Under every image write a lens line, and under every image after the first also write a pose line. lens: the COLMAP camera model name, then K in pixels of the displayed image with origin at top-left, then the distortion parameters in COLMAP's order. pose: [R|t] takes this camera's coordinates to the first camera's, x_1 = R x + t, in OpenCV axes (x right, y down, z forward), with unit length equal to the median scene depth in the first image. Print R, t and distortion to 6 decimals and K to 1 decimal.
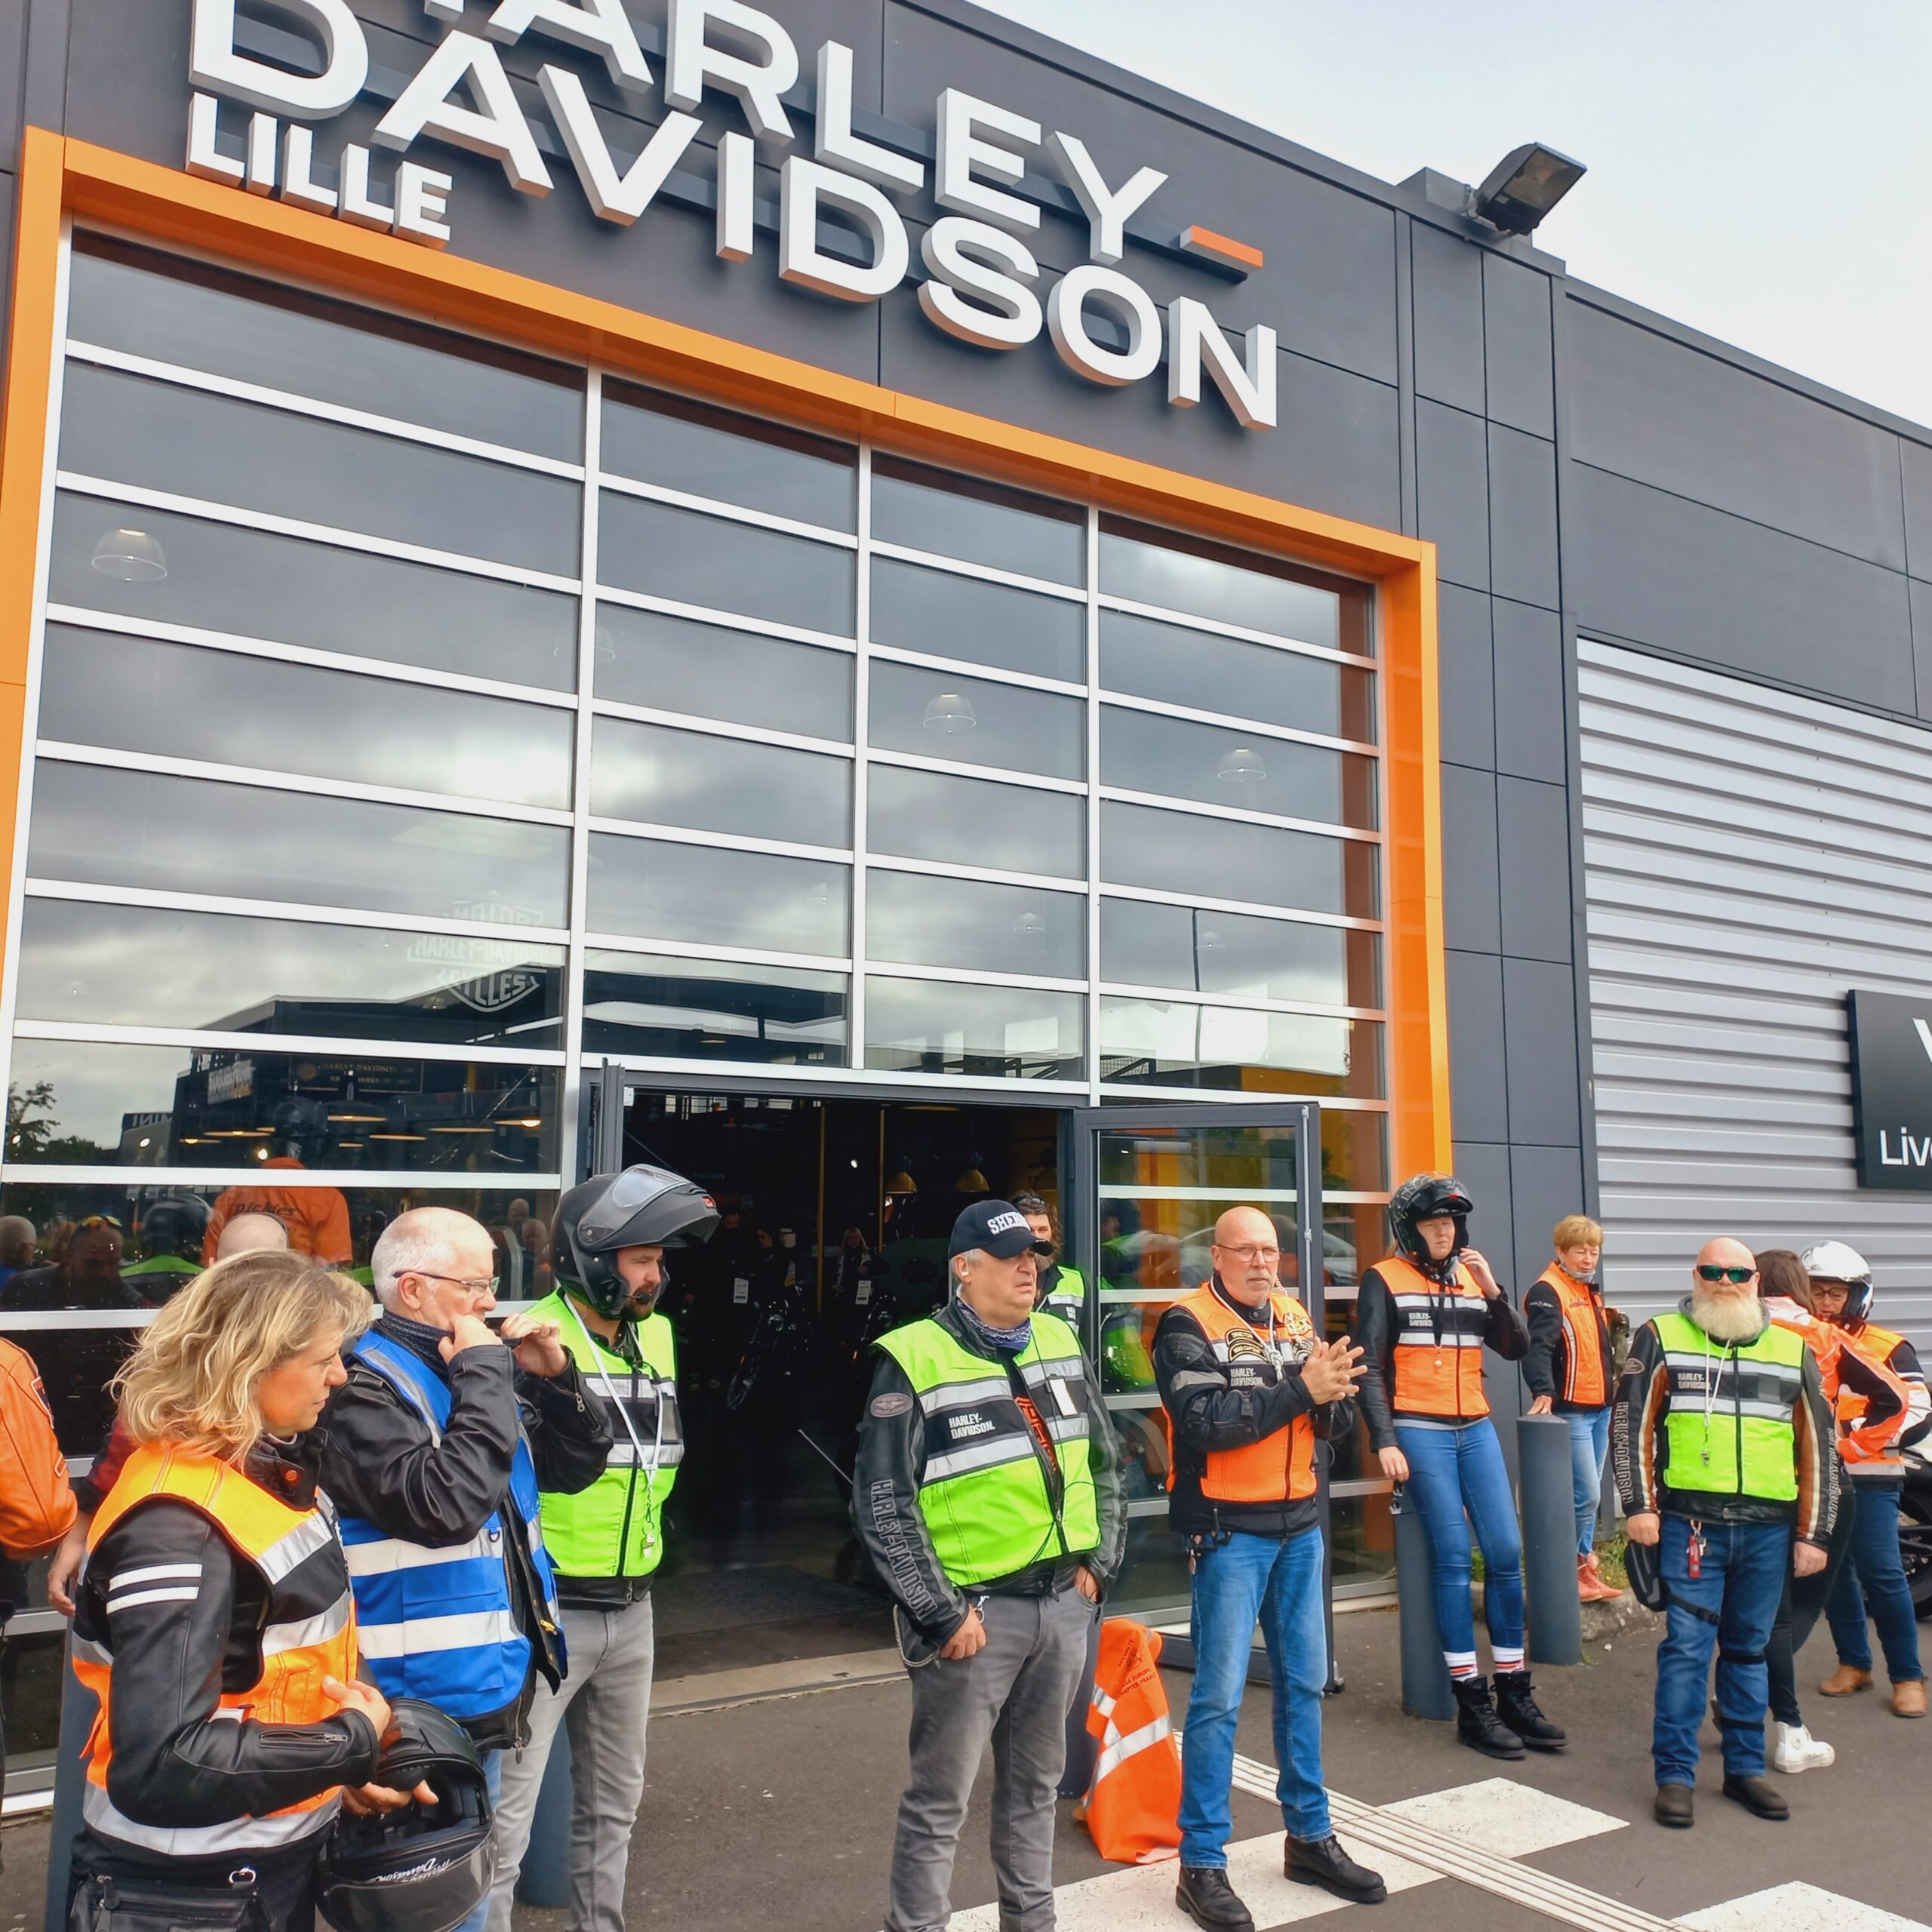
lens RADIAL K [[1833.4, 0, 961.8], [0, 1833.4, 968.5], [0, 0, 1]] dist [0.112228, -0.168155]
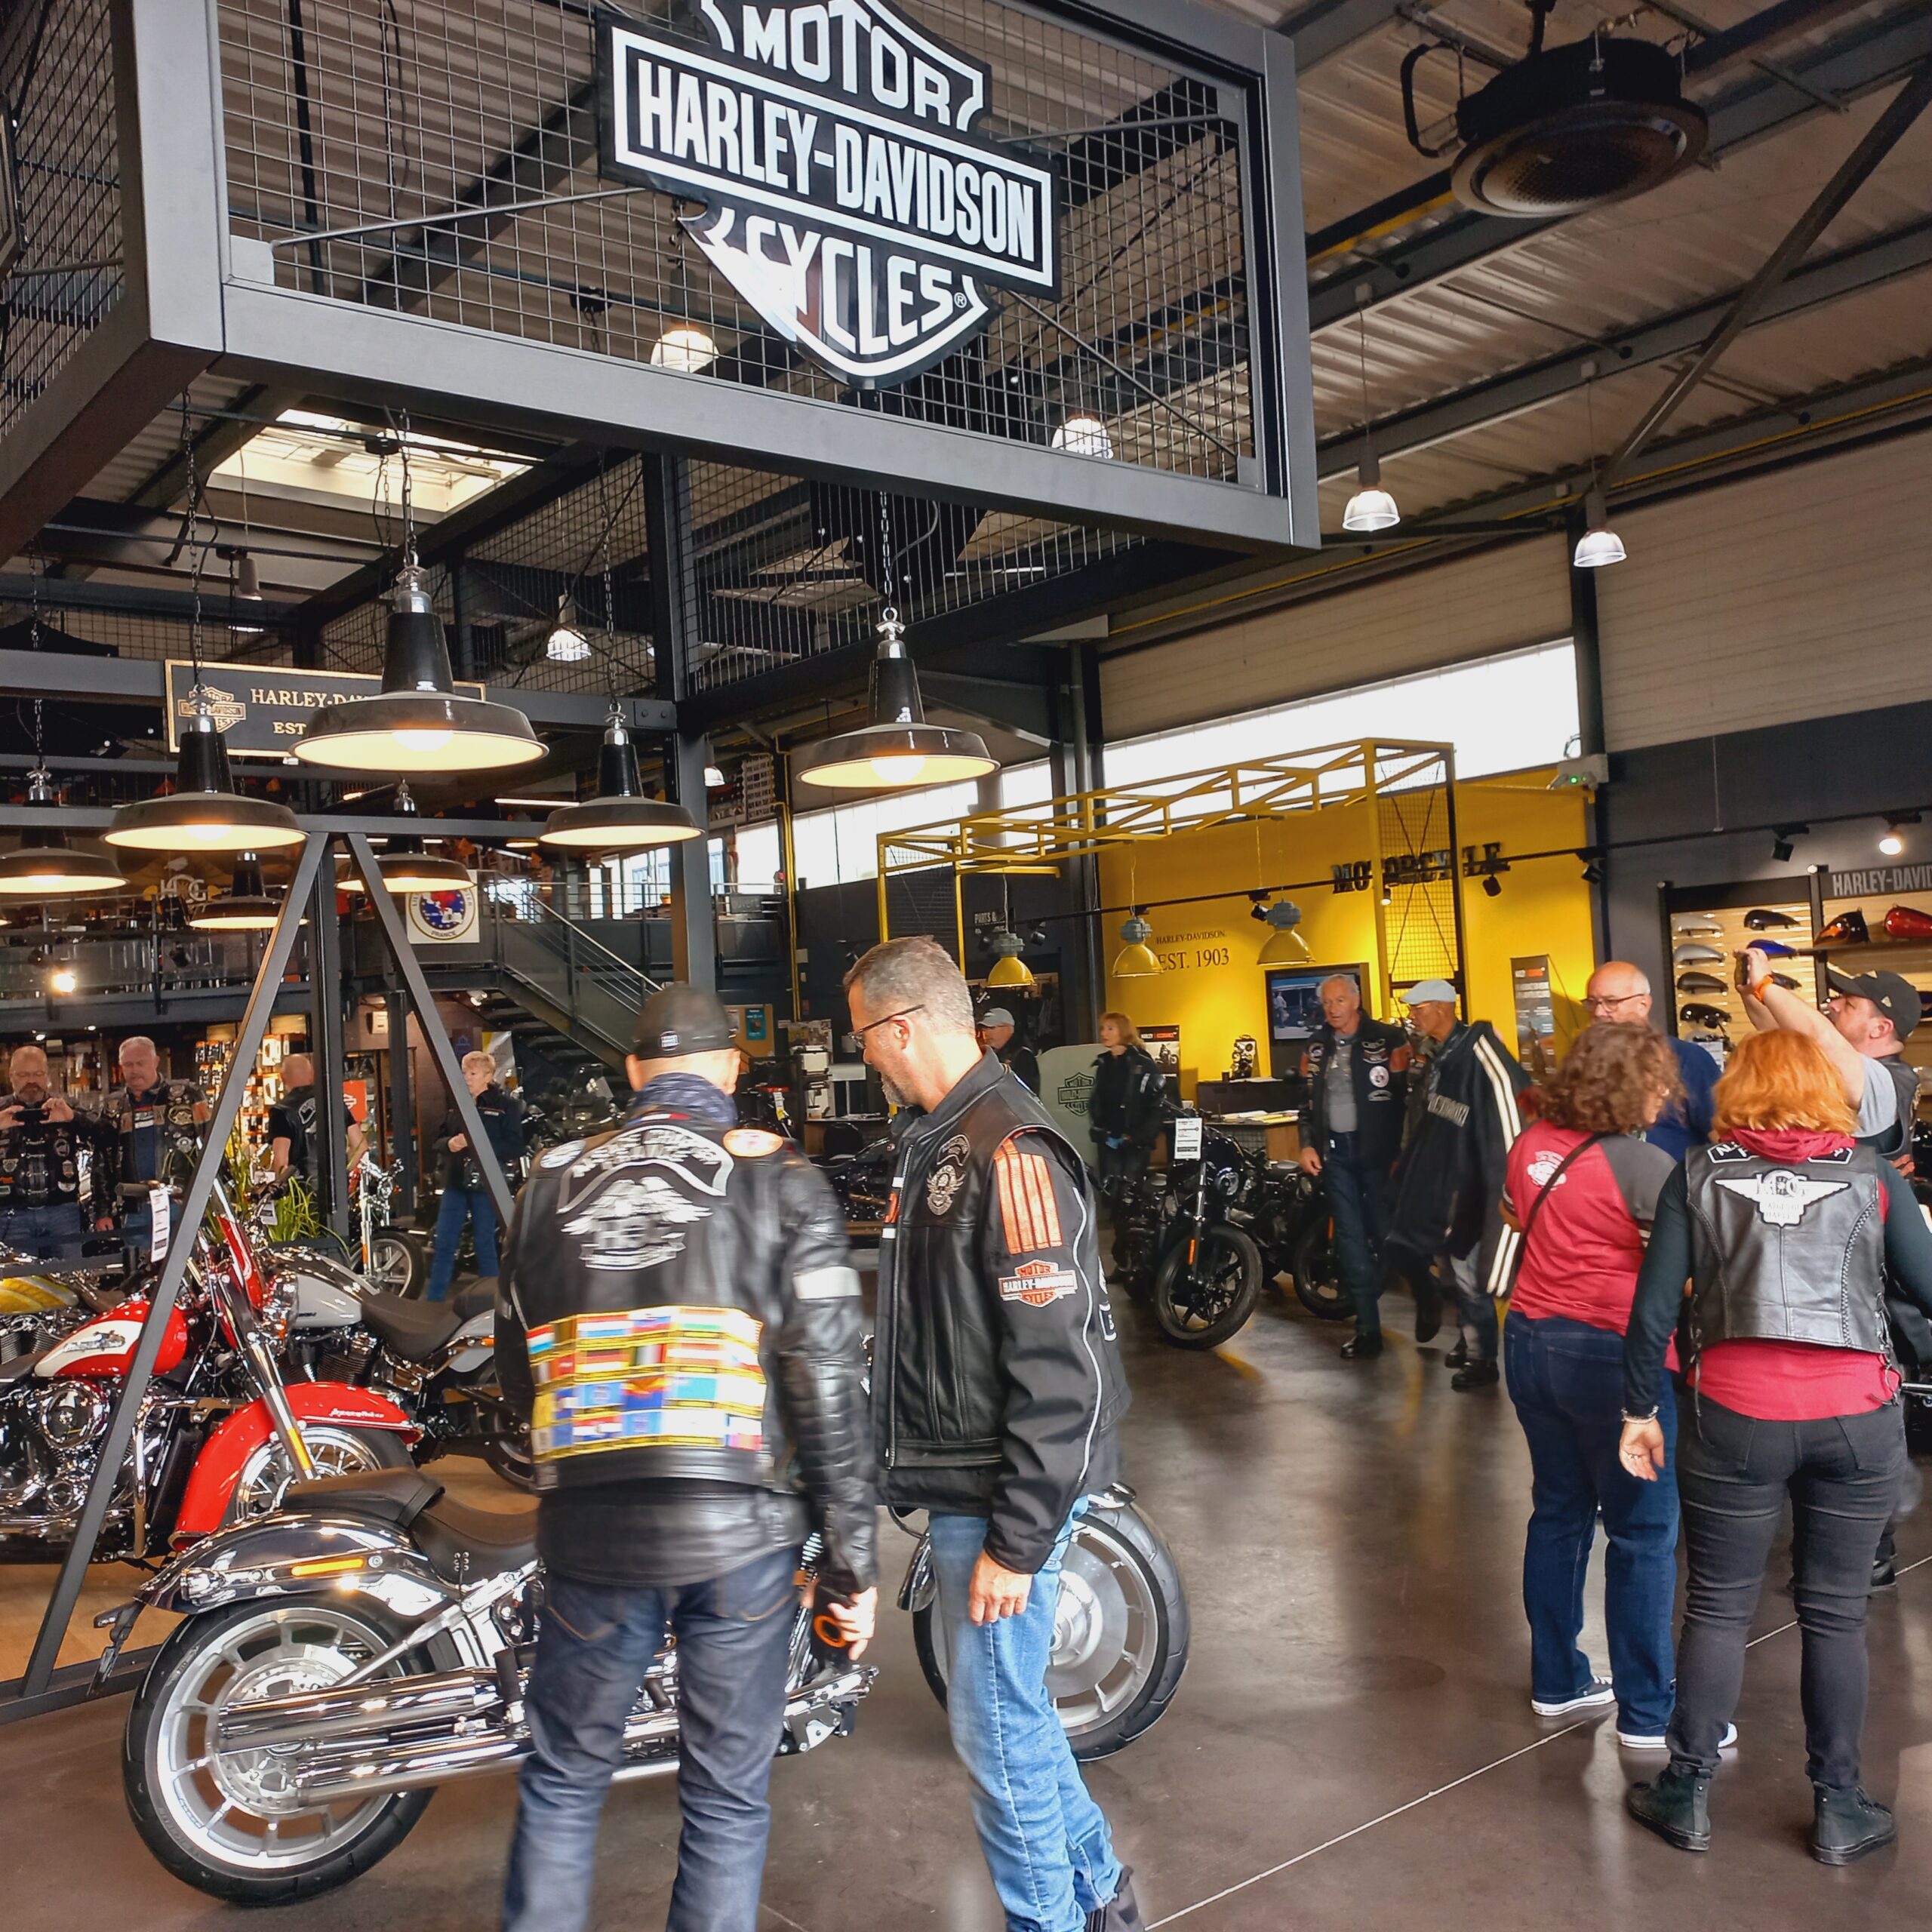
lens RADIAL K [[1868.9, 0, 966.0], [0, 1868.9, 966.0], [0, 0, 1]] dist [0.088979, -0.149005]
pose [[0.995062, -0.058036, 0.080515, -0.358973], [0.049568, 0.993399, 0.103445, 0.119206], [-0.085987, -0.098943, 0.991371, 0.899925]]
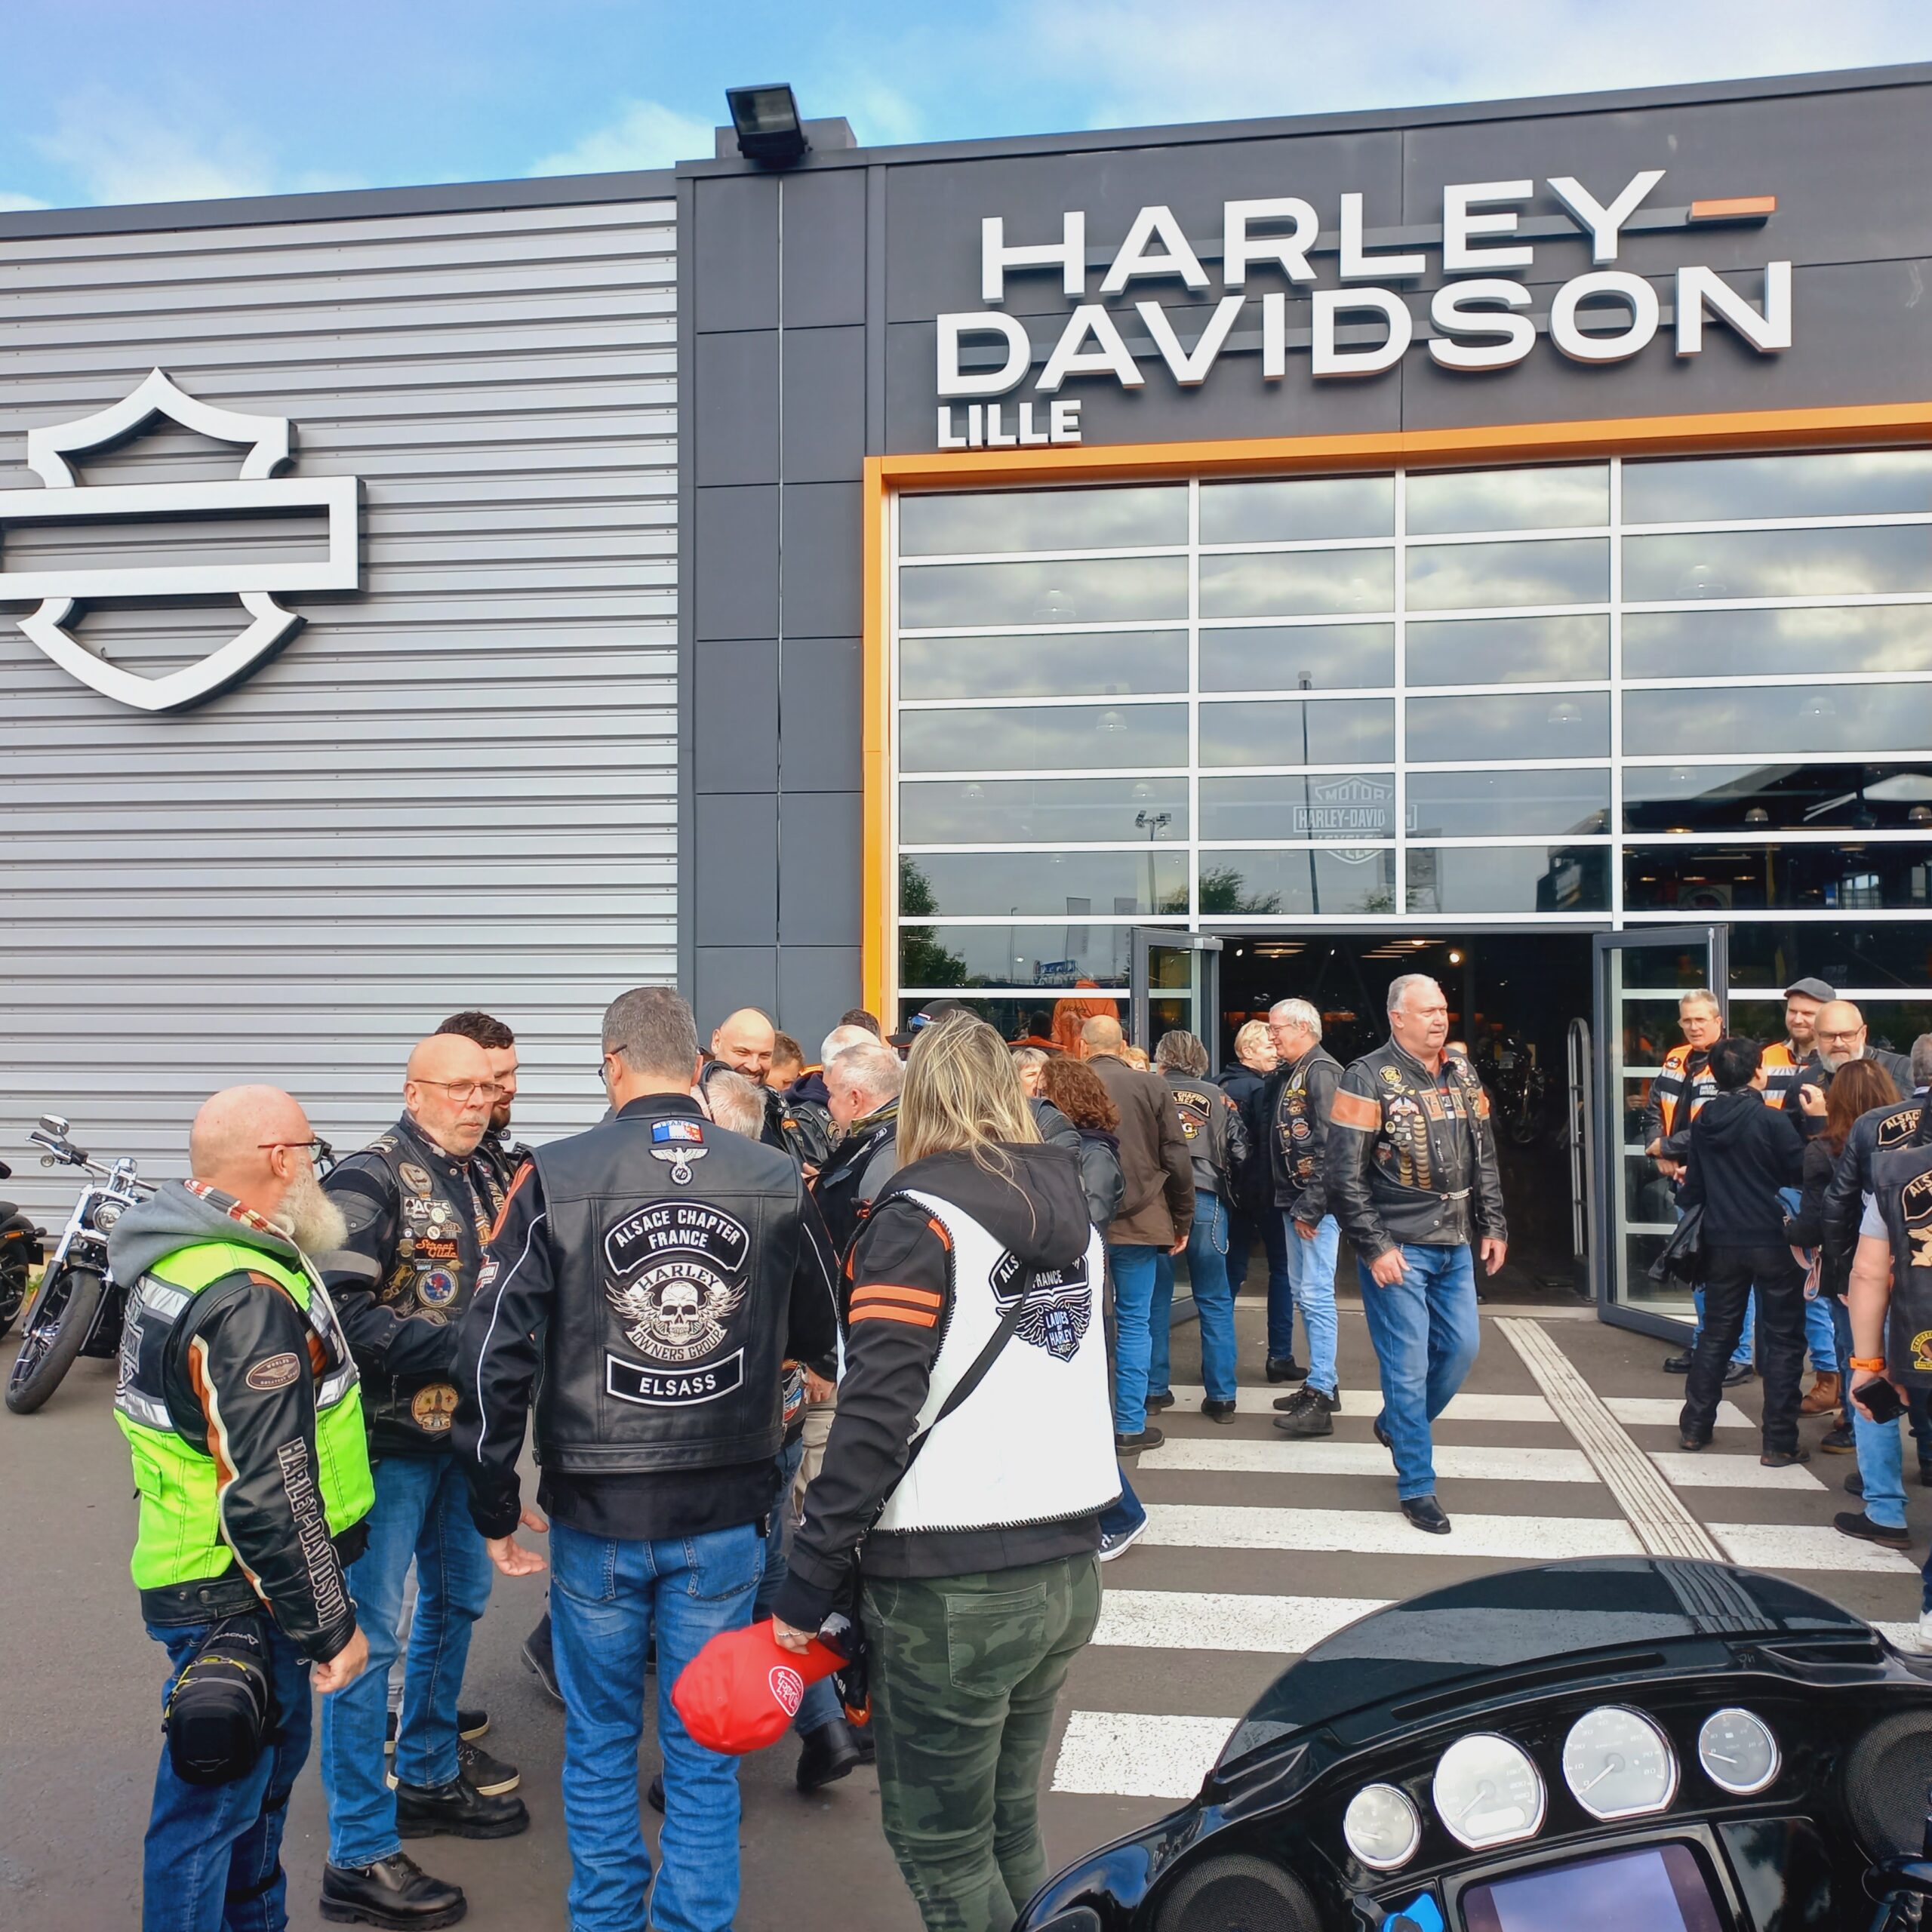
lens RADIAL K [[1915.1, 0, 934.7], [0, 1915.1, 962.1], [0, 0, 1]] dist [0.125555, -0.235989]
pose [[0.733356, -0.024796, -0.679393, 0.642583], [0.097226, 0.992888, 0.068711, -0.044642], [0.672857, -0.116444, 0.730551, -0.334182]]
